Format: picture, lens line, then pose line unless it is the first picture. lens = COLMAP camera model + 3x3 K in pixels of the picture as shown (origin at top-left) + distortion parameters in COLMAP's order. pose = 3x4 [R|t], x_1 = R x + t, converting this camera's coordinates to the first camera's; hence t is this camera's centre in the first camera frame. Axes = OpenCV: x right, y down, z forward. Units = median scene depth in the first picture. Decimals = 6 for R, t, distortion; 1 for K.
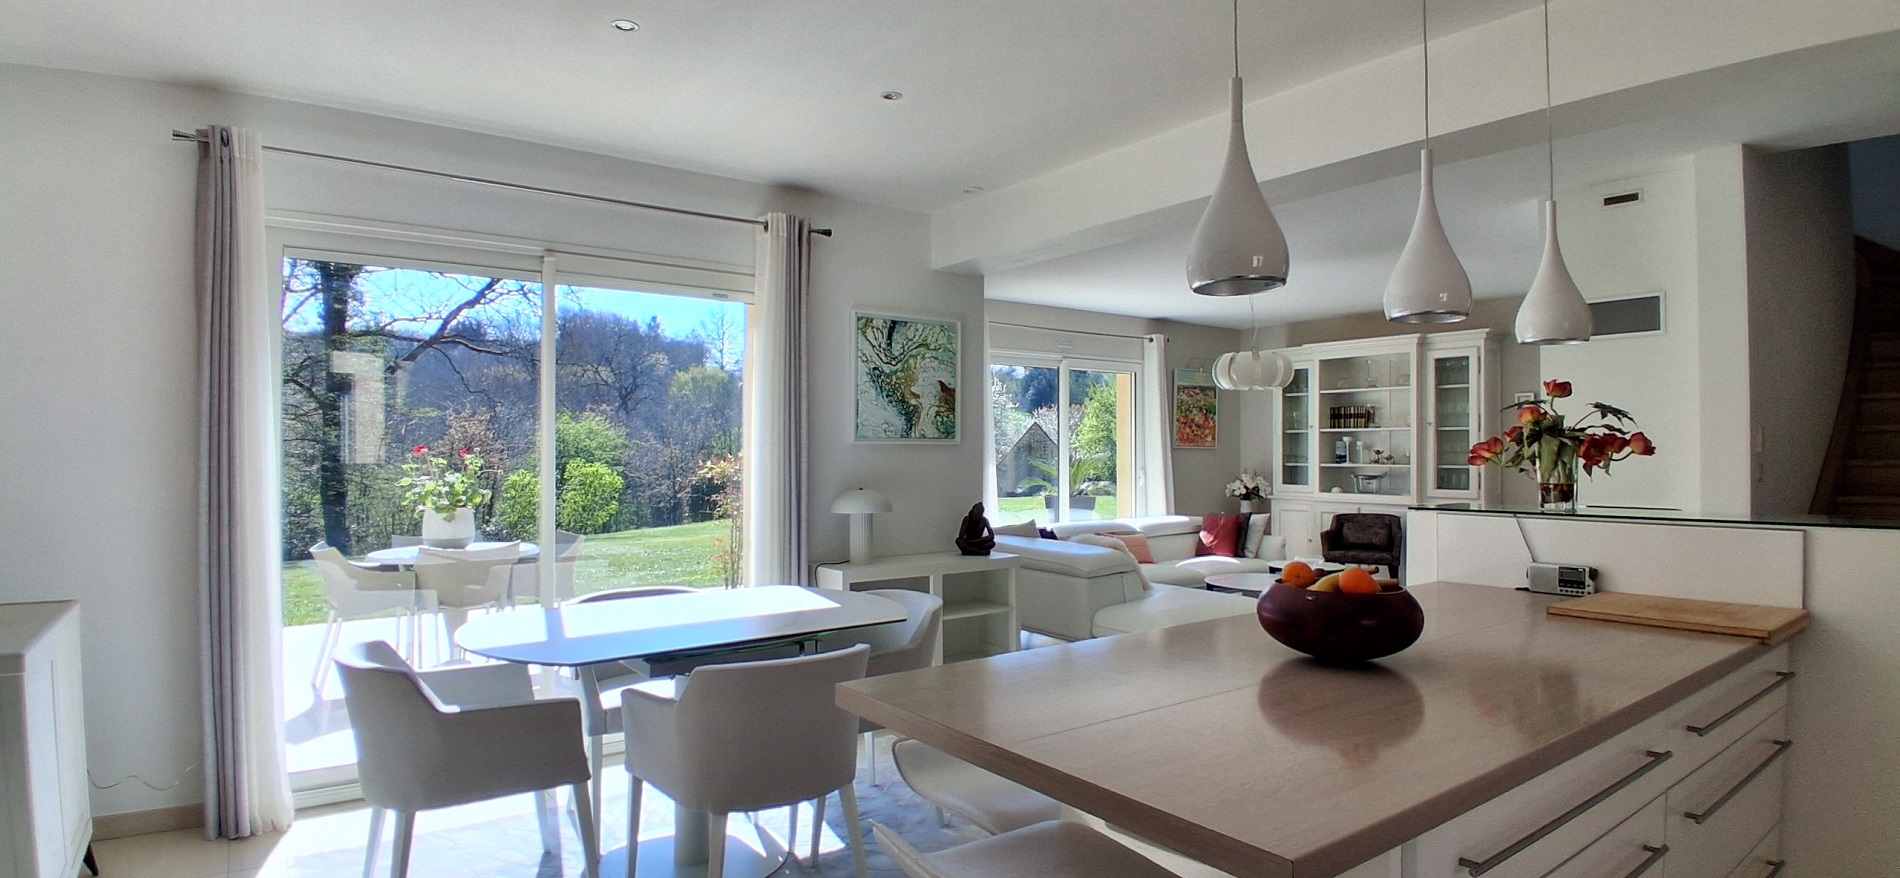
lens RADIAL K [[953.1, 0, 960.3], [0, 953.1, 445.2], [0, 0, 1]] dist [-0.018713, -0.032783]
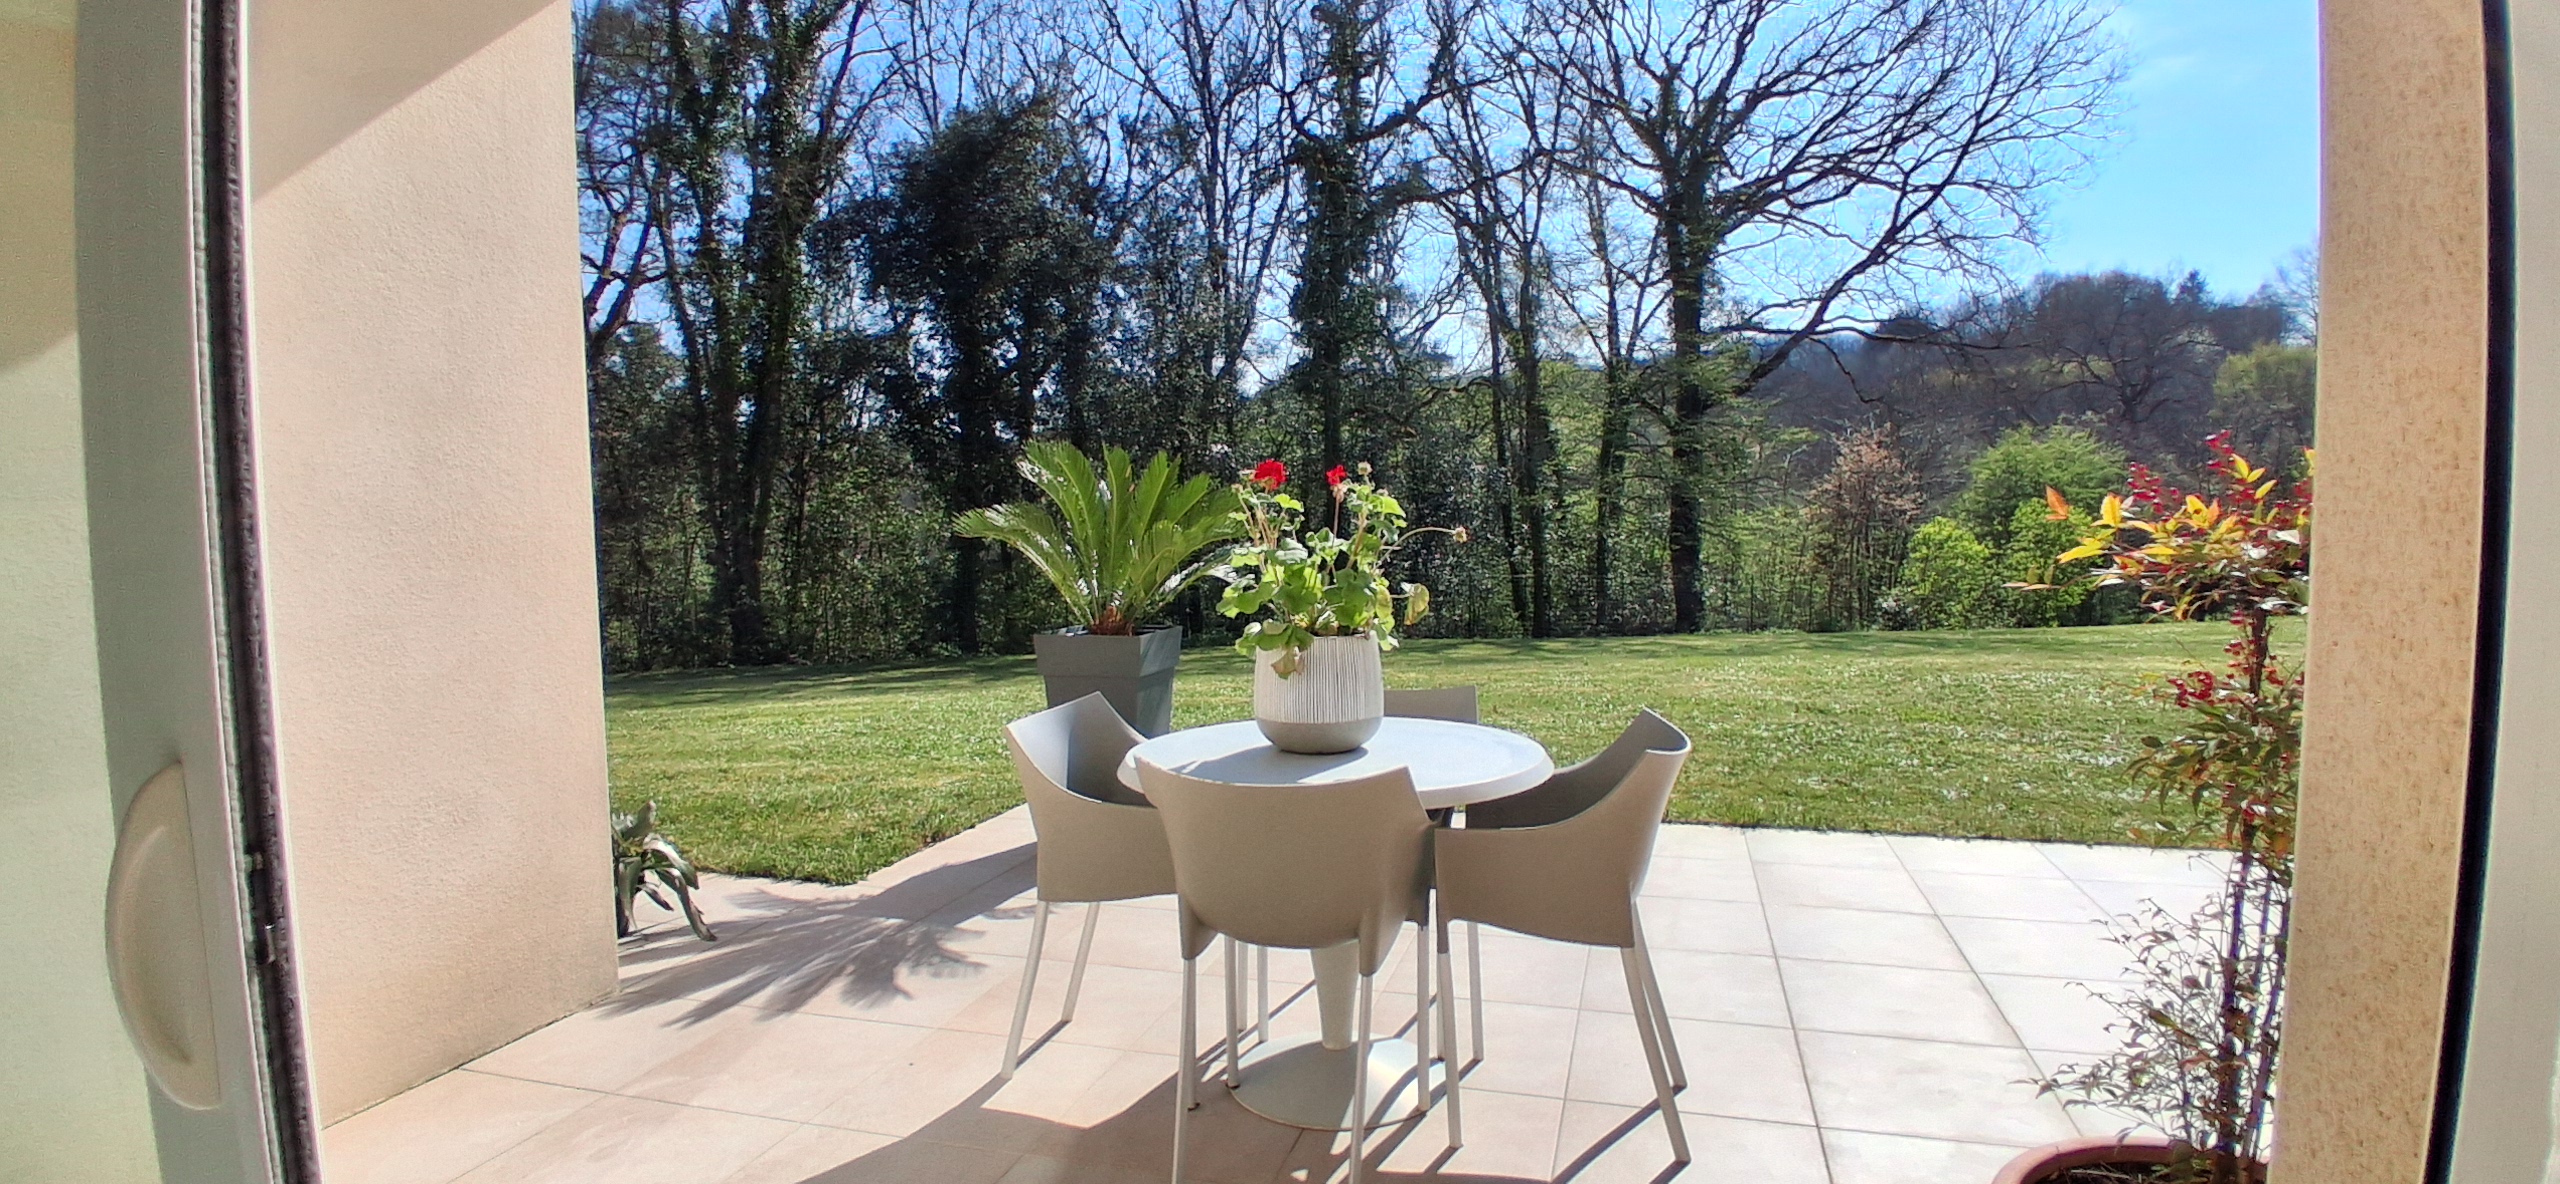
lens RADIAL K [[1284.1, 0, 1284.4], [0, 1284.1, 598.5], [0, 0, 1]] dist [-0.018713, -0.032783]
pose [[0.594721, 0.053820, -0.802129, -0.110491], [0.019193, 0.996522, 0.081093, 0.009245], [0.803703, -0.063623, 0.591620, 0.512021]]
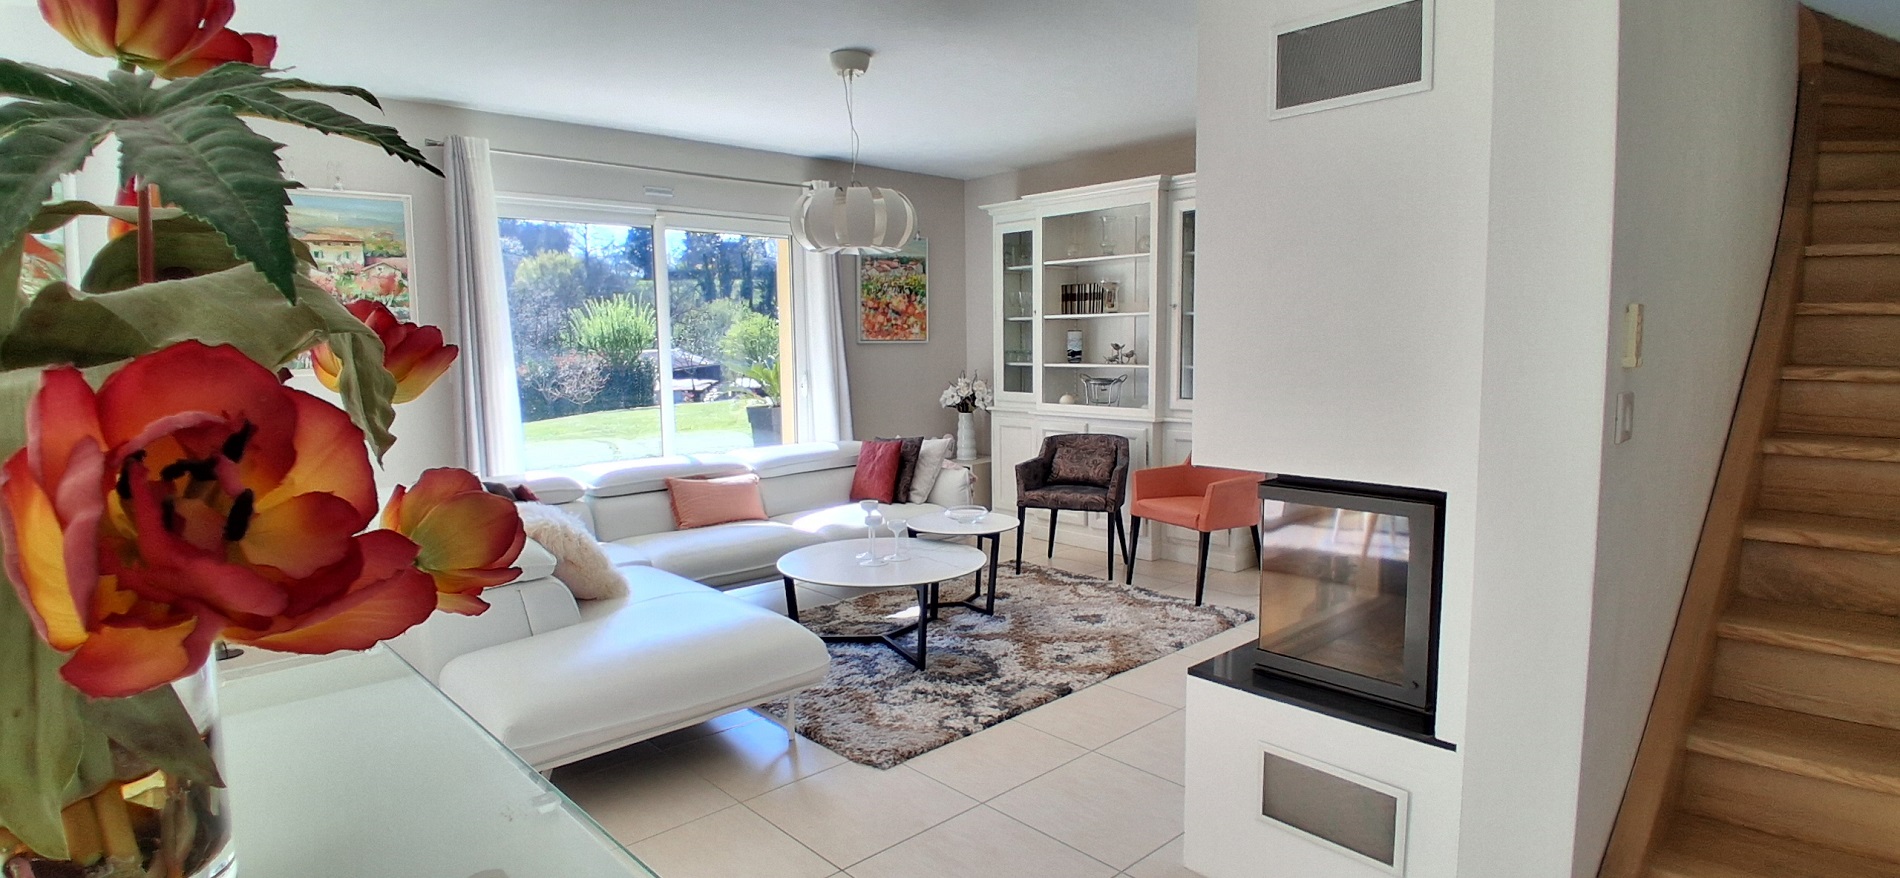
lens RADIAL K [[953.1, 0, 987.4], [0, 953.1, 446.4], [0, 0, 1]] dist [-0.018713, -0.032783]
pose [[0.991182, -0.026717, 0.129789, 0.265554], [0.011272, 0.992913, 0.118311, -0.004416], [-0.132030, -0.115805, 0.984458, 0.312267]]
